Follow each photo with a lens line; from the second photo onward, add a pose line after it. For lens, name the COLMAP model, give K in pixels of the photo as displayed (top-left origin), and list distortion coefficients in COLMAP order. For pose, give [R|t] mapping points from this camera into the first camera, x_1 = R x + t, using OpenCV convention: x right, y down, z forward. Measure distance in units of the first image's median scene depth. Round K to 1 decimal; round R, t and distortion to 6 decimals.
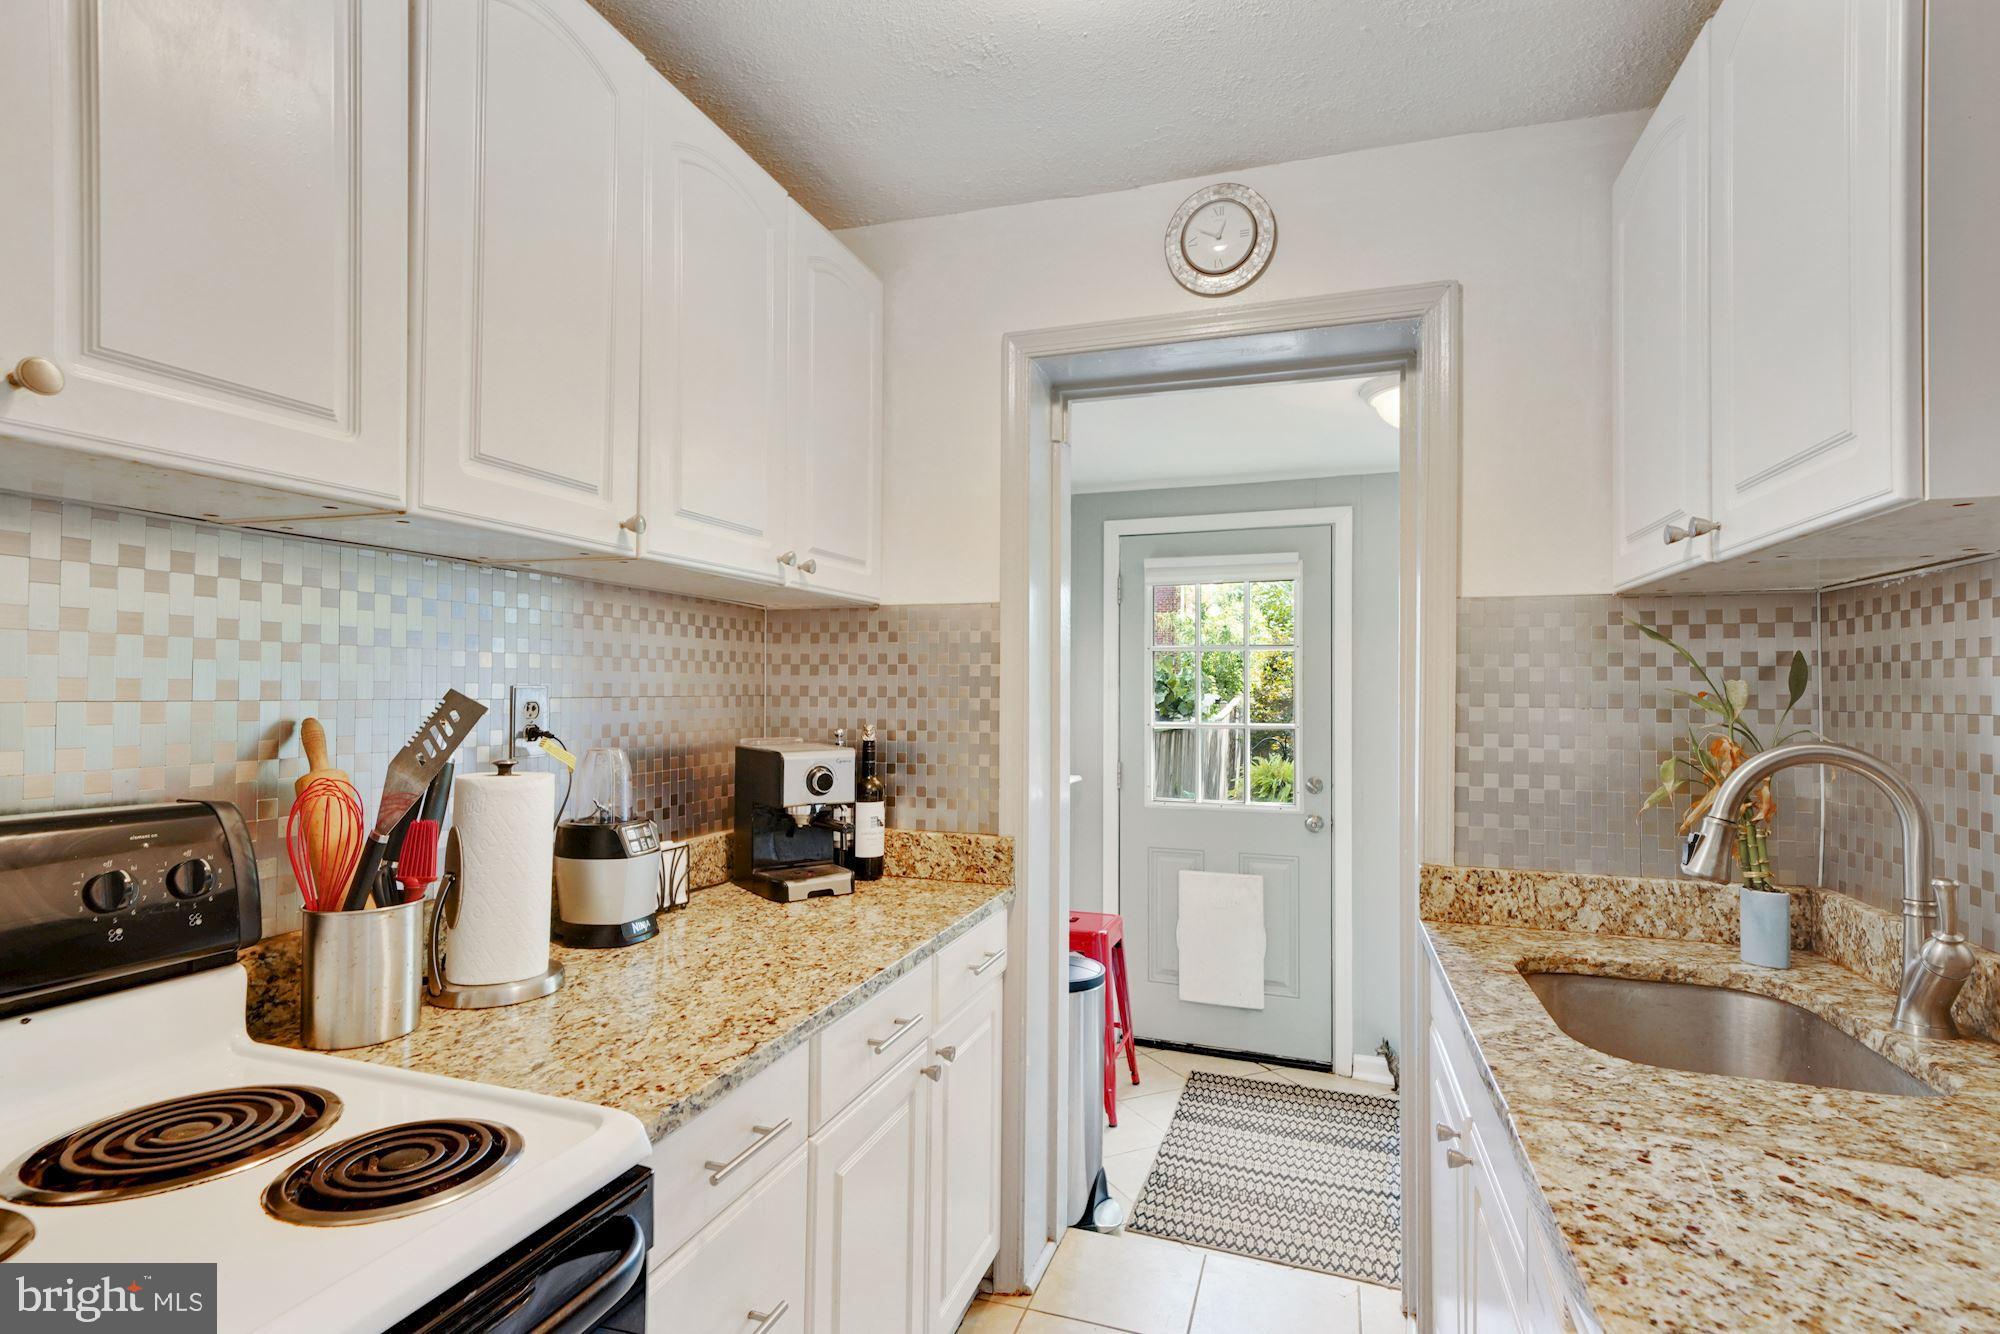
lens RADIAL K [[966.6, 0, 1007.3], [0, 966.6, 675.2], [0, 0, 1]] dist [0.014374, 0.000283]
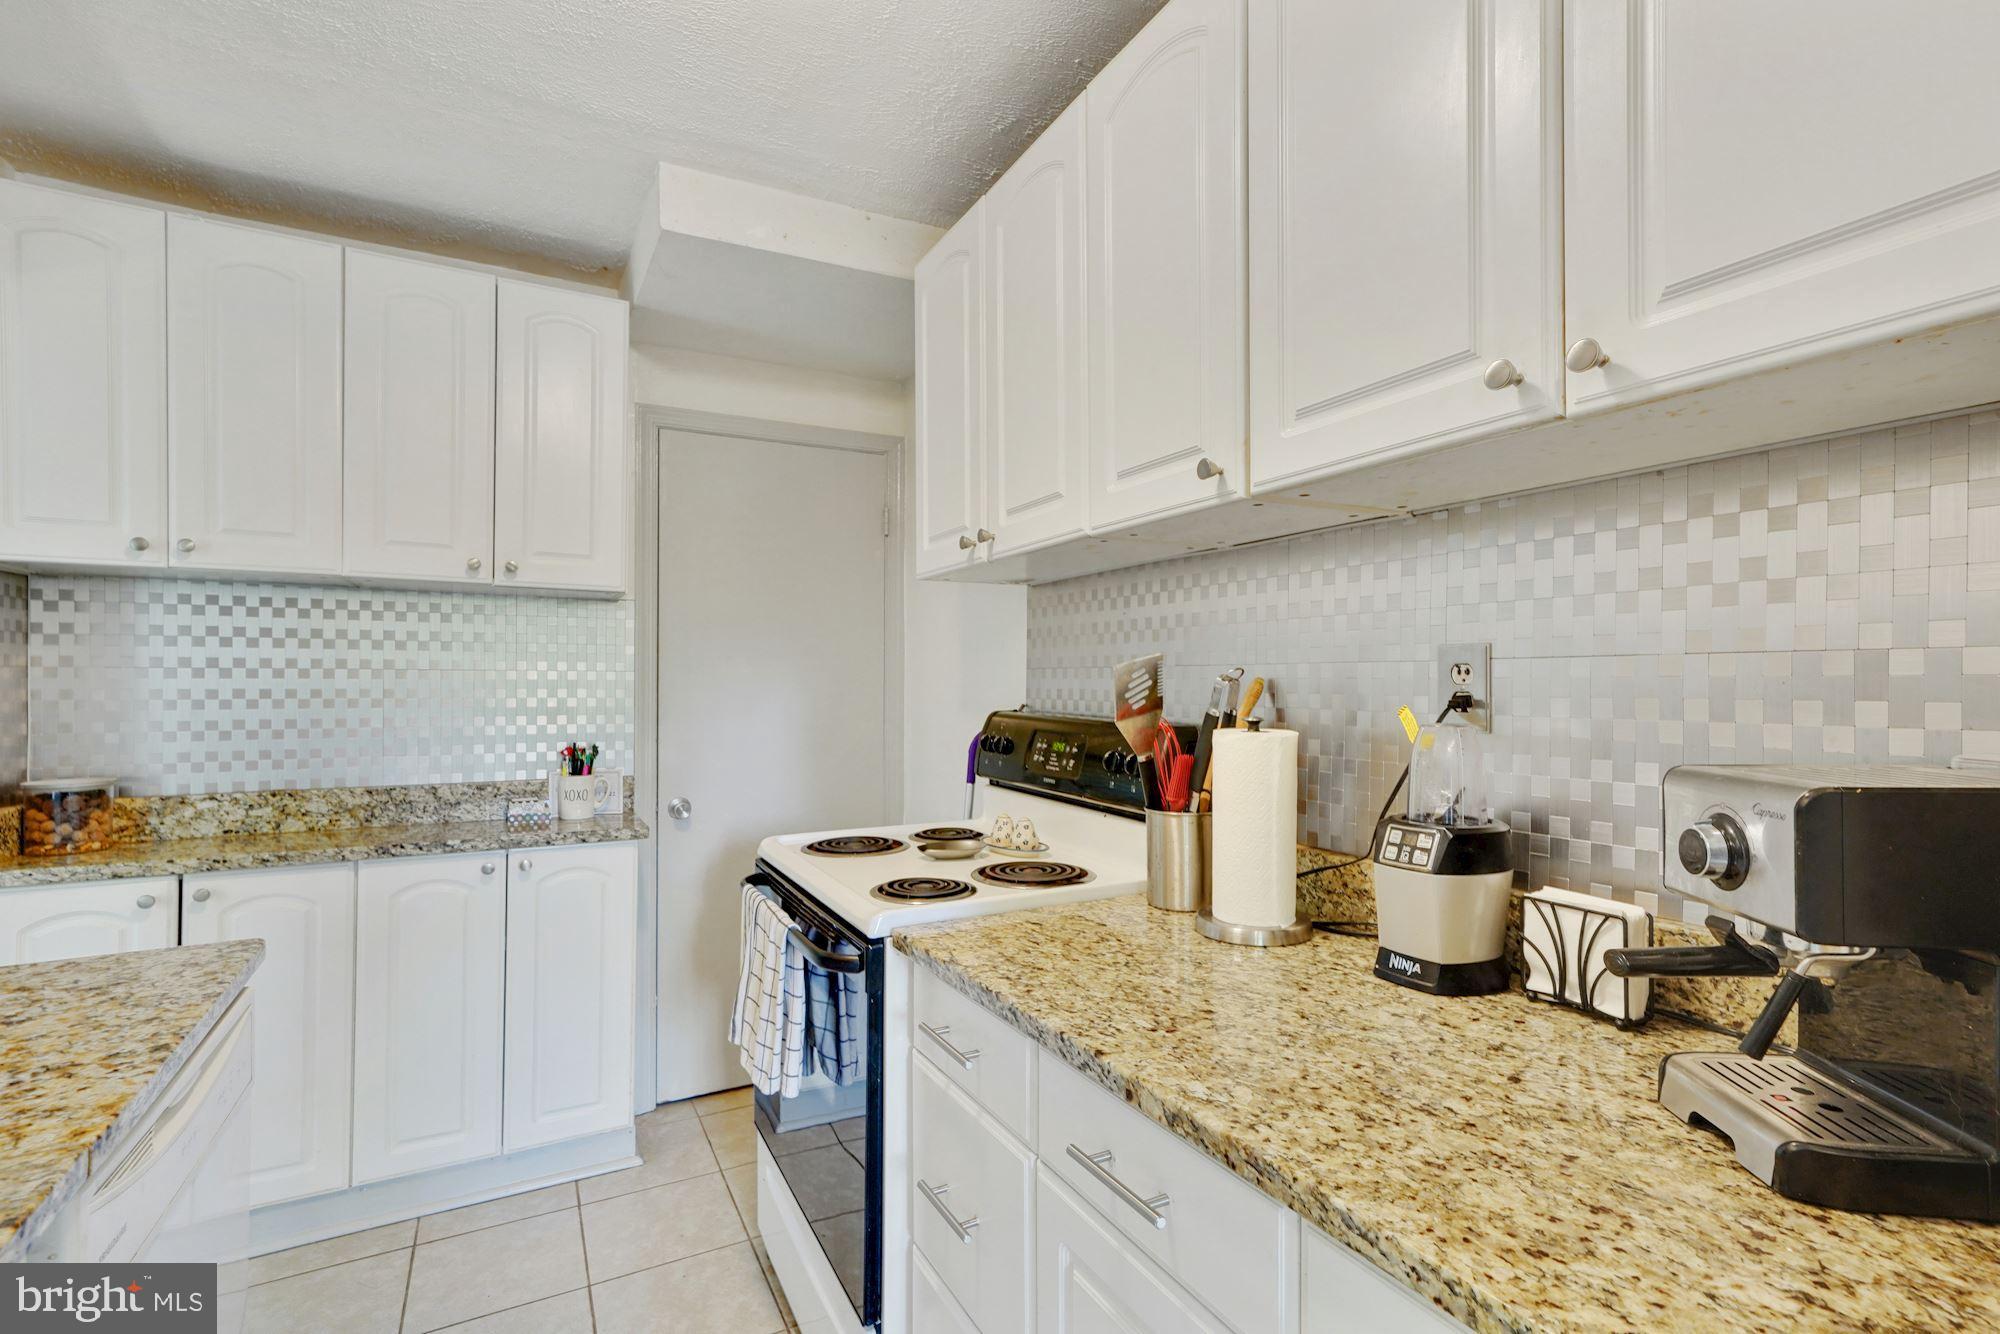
lens RADIAL K [[923.4, 0, 1004.2], [0, 923.4, 683.7], [0, 0, 1]] dist [0.002747, 0.005350]
pose [[-0.682269, -0.007674, -0.731061, 0.309401], [0.003595, 0.999898, -0.013850, 0.048565], [0.731092, -0.012078, -0.682171, 1.132015]]
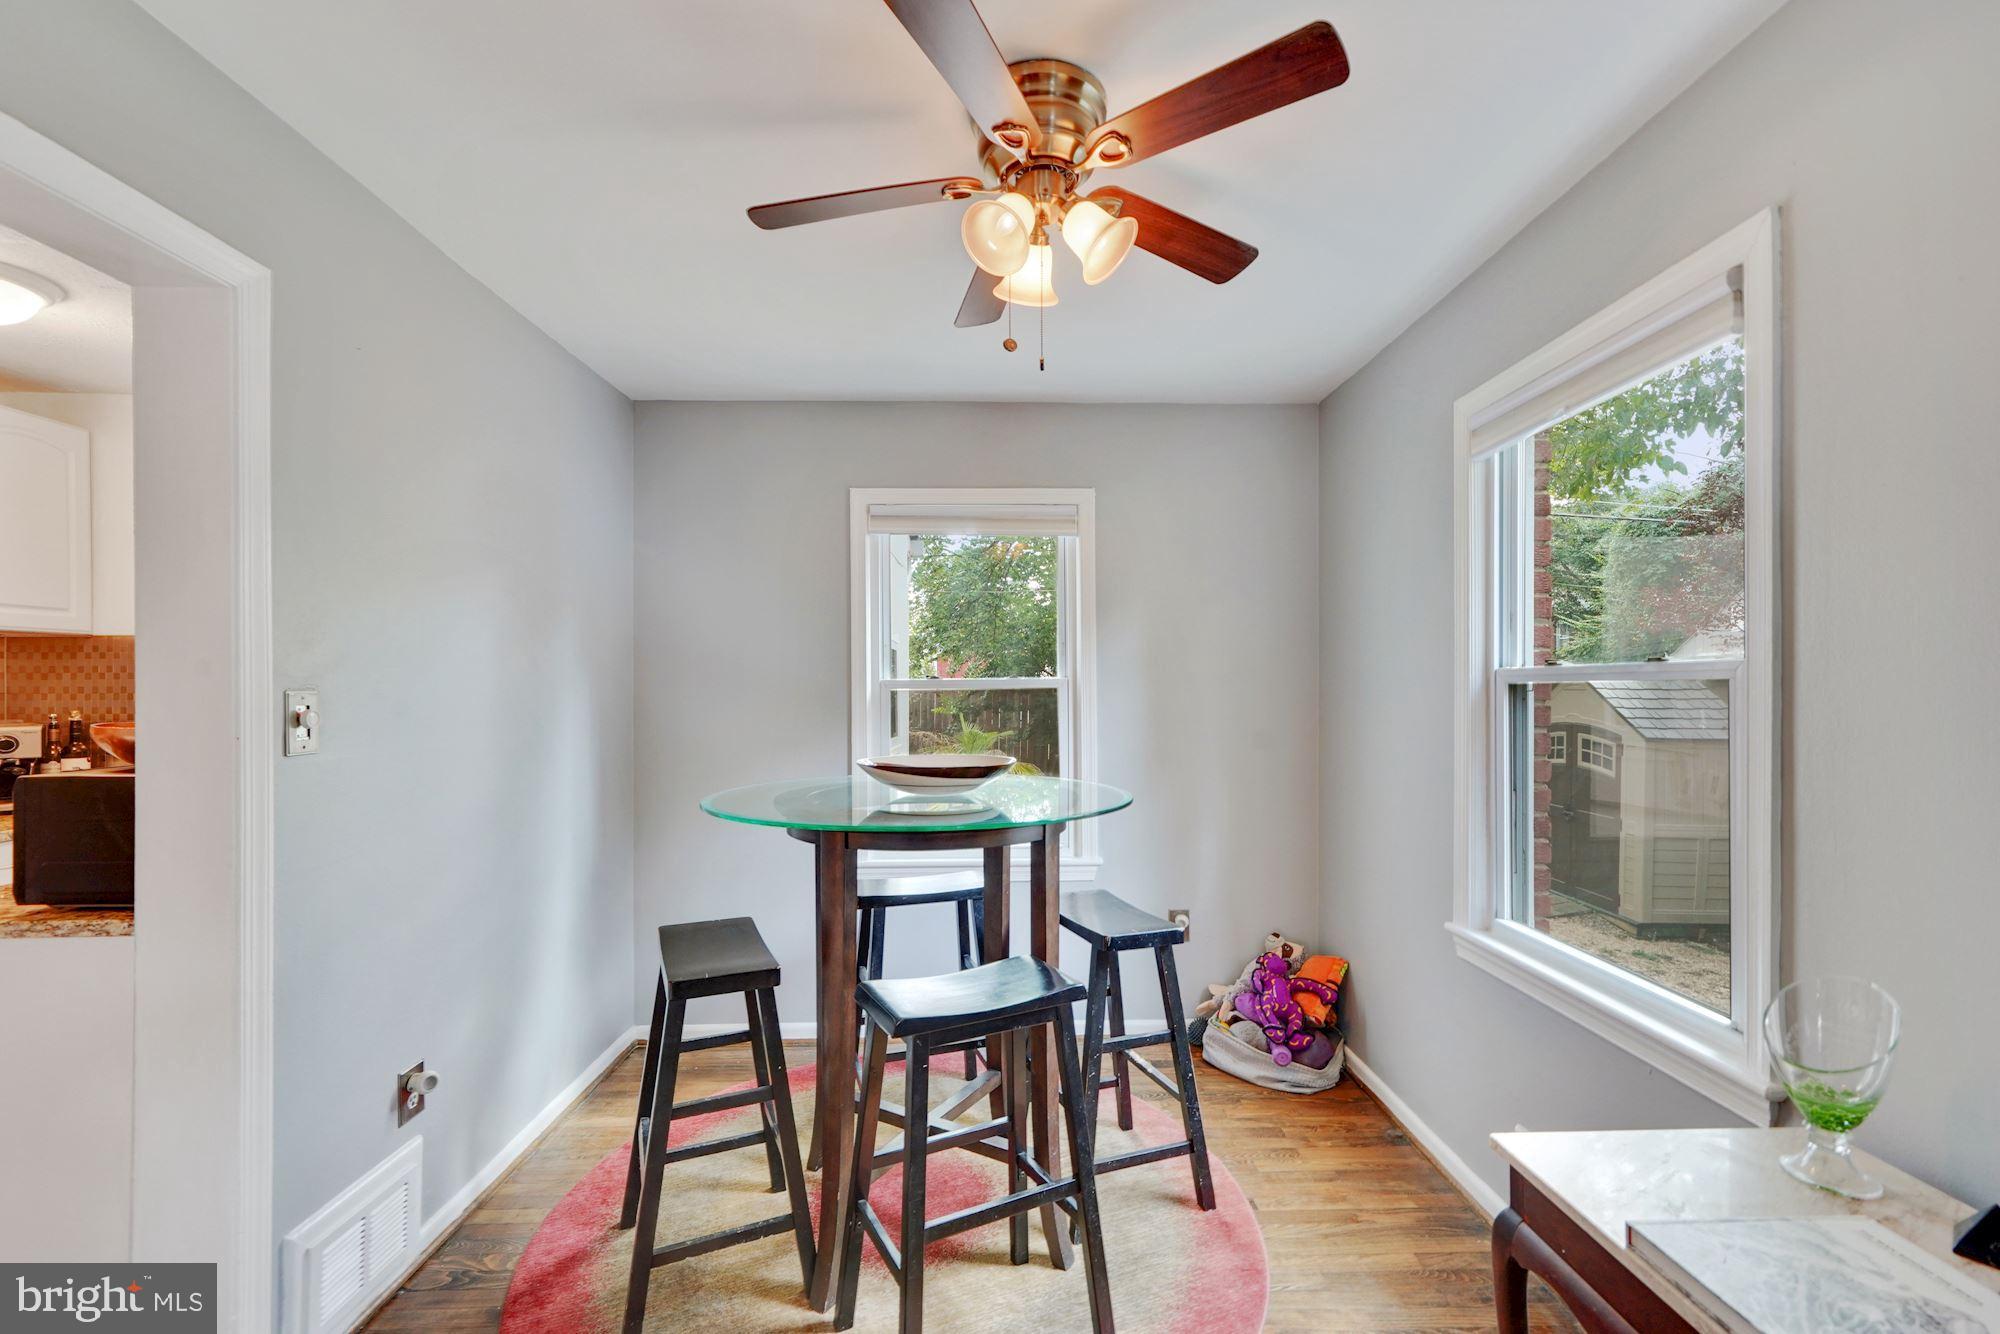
lens RADIAL K [[851.4, 0, 1004.9], [0, 851.4, 685.9], [0, 0, 1]] dist [0.001556, 0.000524]
pose [[0.942747, -0.007330, 0.333427, 1.002556], [0.003603, 0.999924, 0.011797, -0.000890], [-0.333488, -0.009920, 0.942702, -1.013540]]
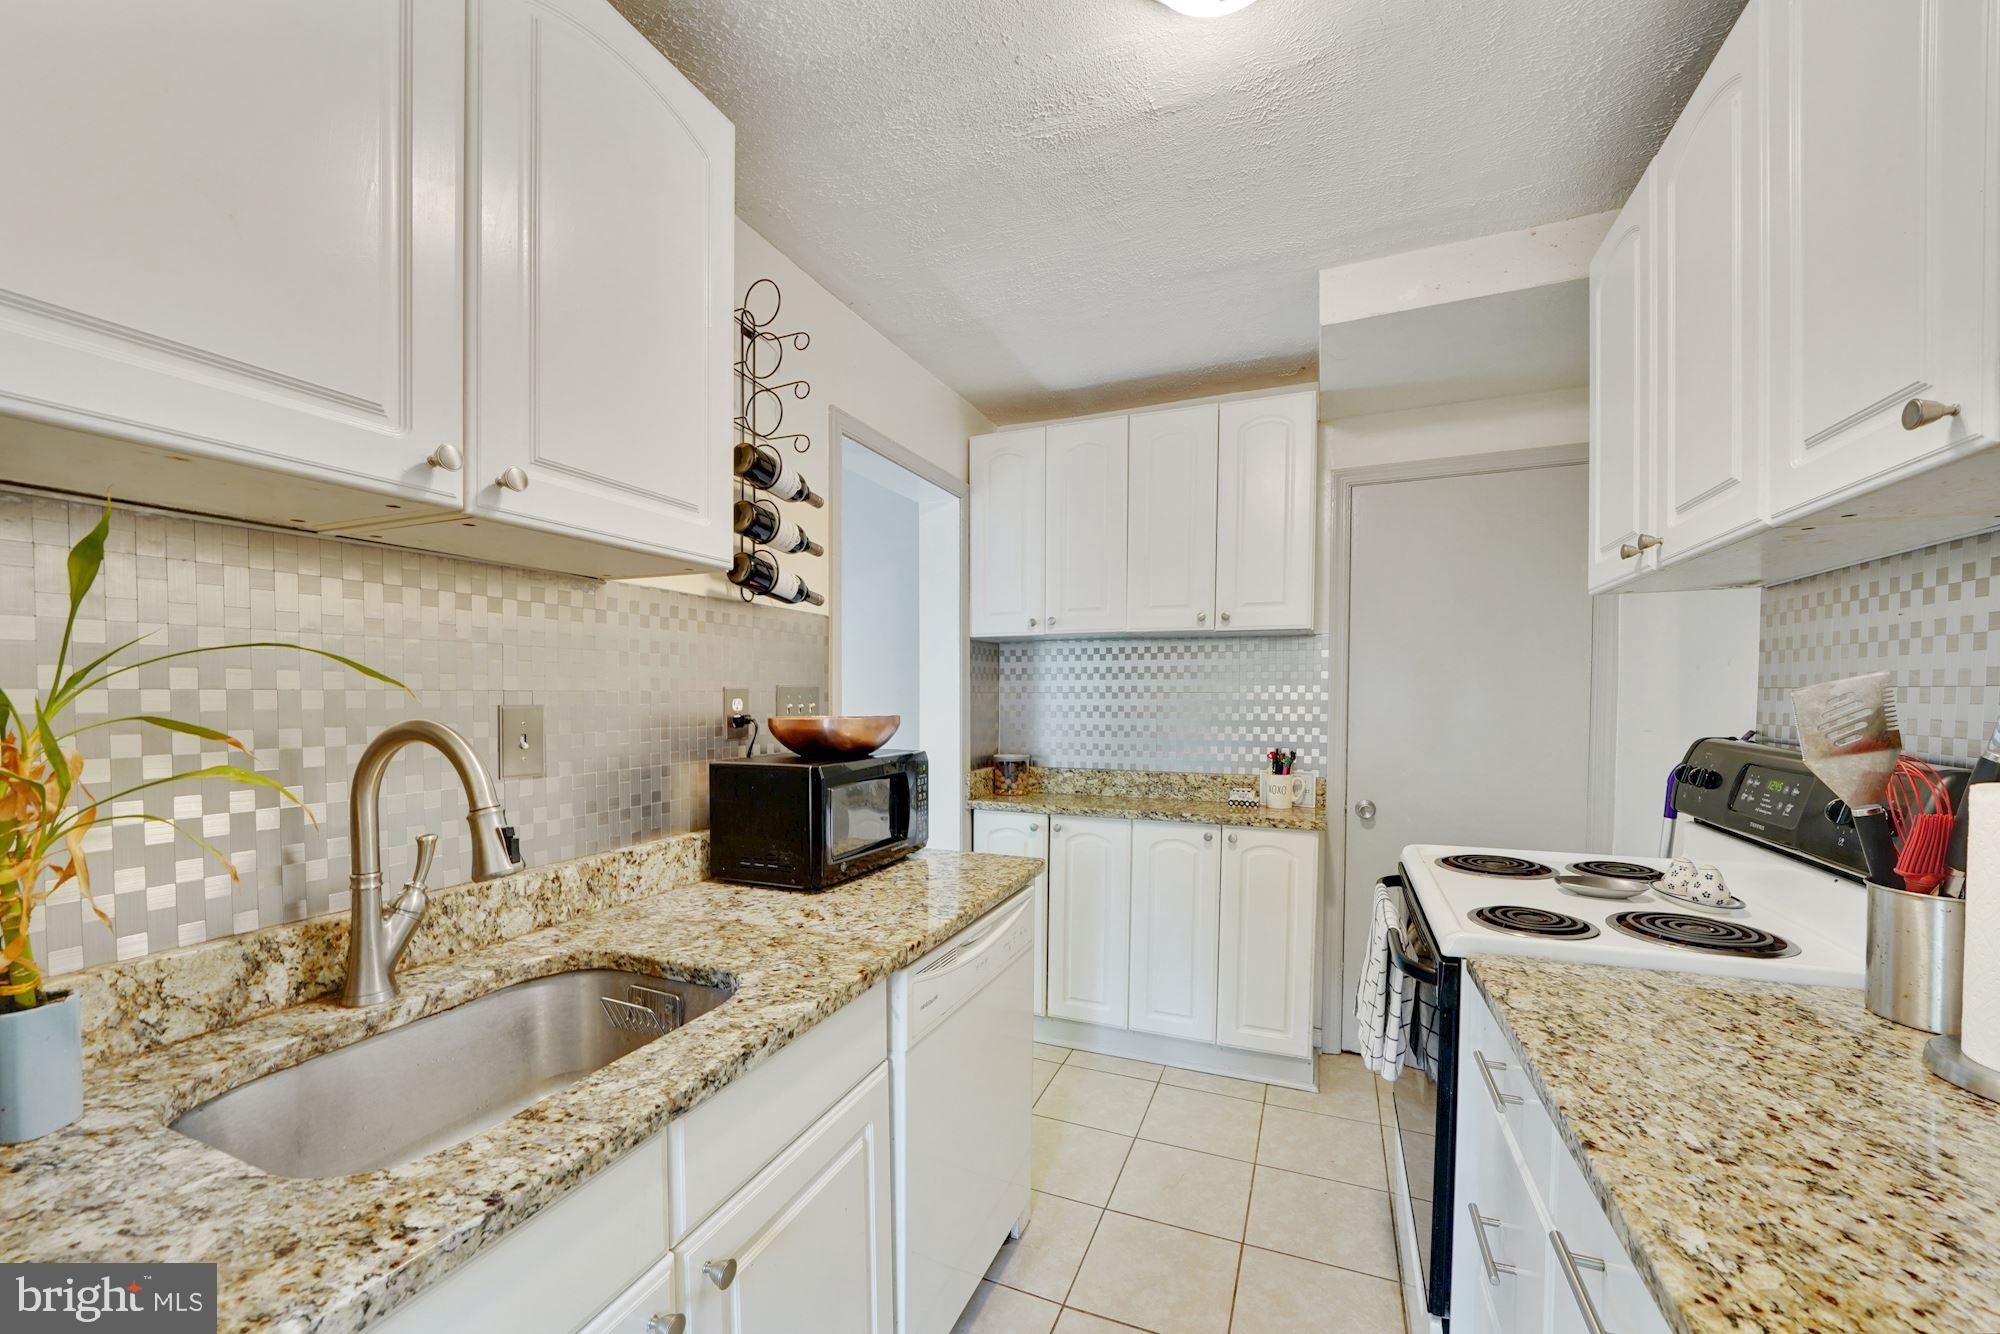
lens RADIAL K [[754.5, 0, 1008.0], [0, 754.5, 710.8], [0, 0, 1]] dist [-0.014406, 0.000091]
pose [[-0.997816, -0.007982, 0.065564, 0.153164], [-0.007566, 0.999950, 0.006589, 0.036721], [-0.065614, 0.006078, -0.997827, 1.193997]]
